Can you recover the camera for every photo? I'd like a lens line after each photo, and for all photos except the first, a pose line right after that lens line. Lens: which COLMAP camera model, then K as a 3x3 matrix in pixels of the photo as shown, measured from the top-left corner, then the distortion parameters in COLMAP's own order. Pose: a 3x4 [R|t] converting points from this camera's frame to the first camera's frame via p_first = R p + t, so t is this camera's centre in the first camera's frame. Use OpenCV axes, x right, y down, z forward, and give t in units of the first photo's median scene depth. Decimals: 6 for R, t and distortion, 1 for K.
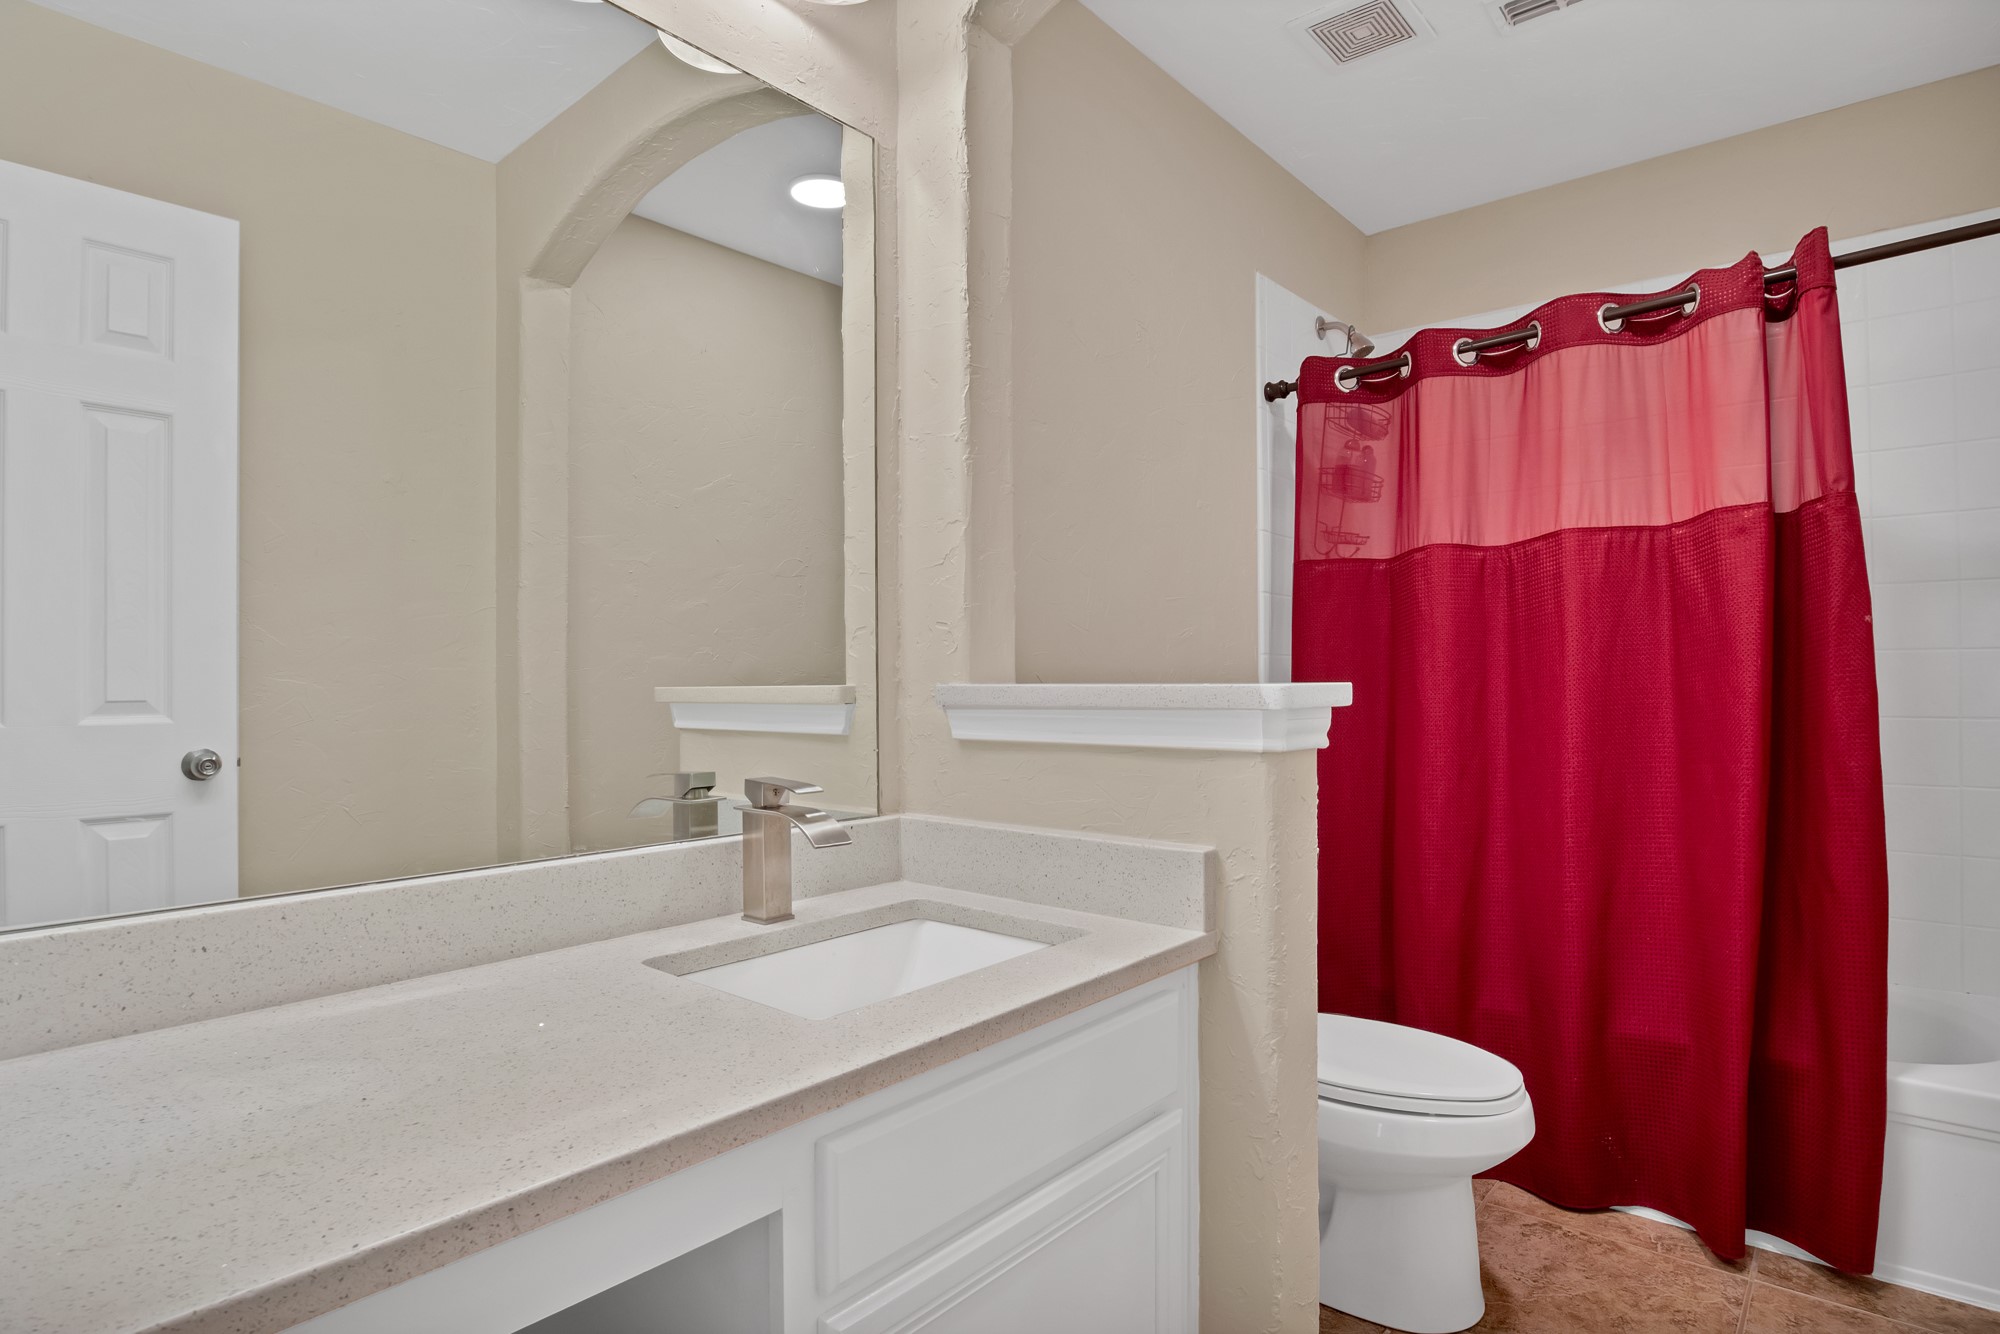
lens RADIAL K [[1022.7, 0, 1006.5], [0, 1022.7, 667.4], [0, 0, 1]] dist [-0.022502, -0.000268]
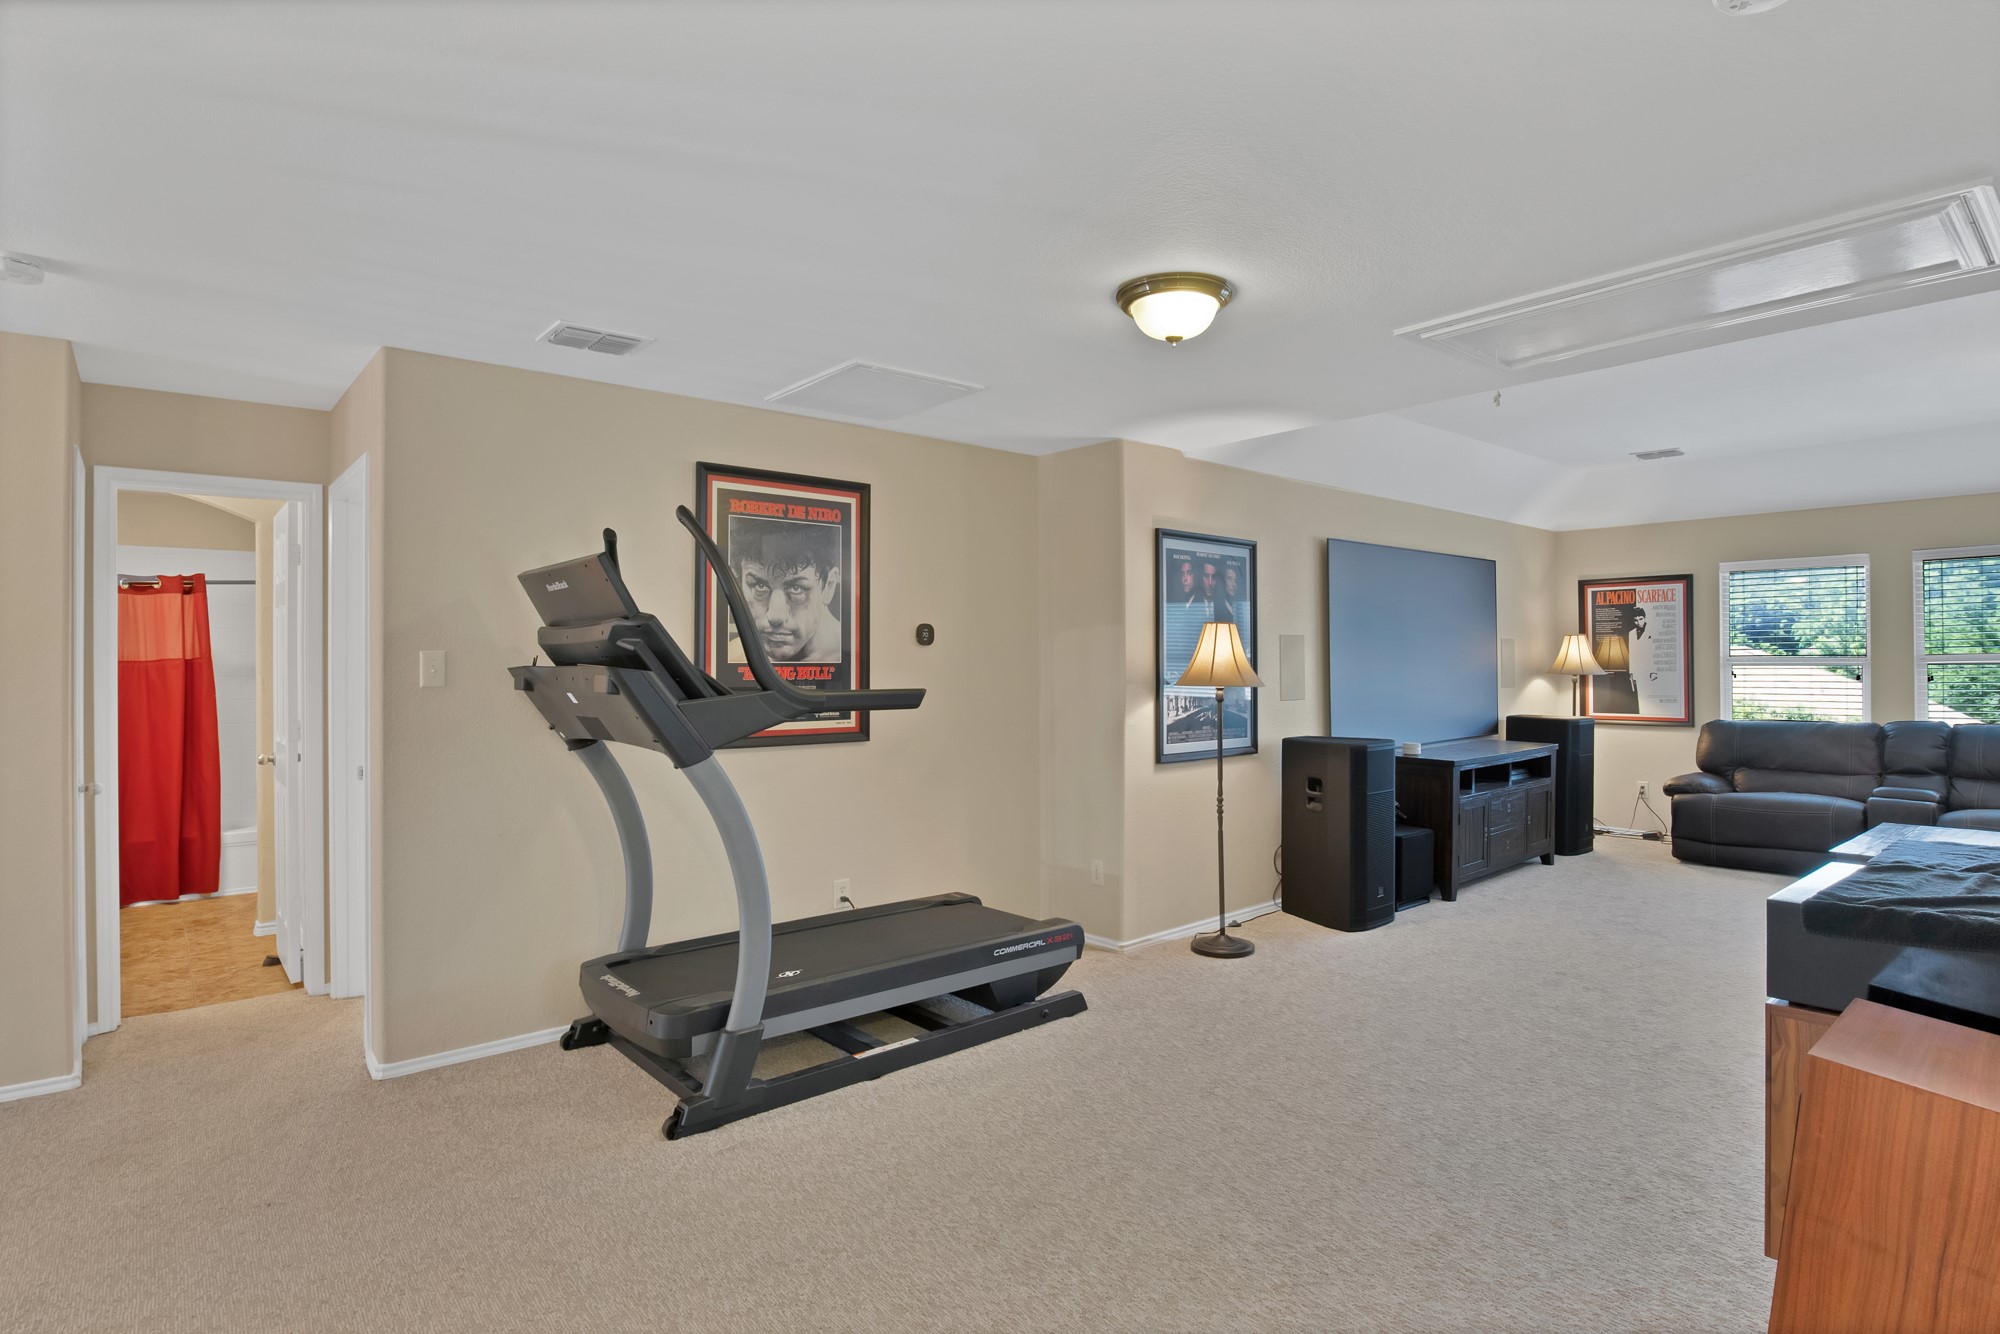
lens RADIAL K [[1022.7, 0, 1011.4], [0, 1022.7, 662.7], [0, 0, 1]] dist [-0.022502, -0.000268]
pose [[0.199730, 0.001941, 0.979849, -1.743905], [-0.005329, 0.999985, -0.000895, -0.157416], [-0.979836, -0.005043, 0.199738, -2.081439]]
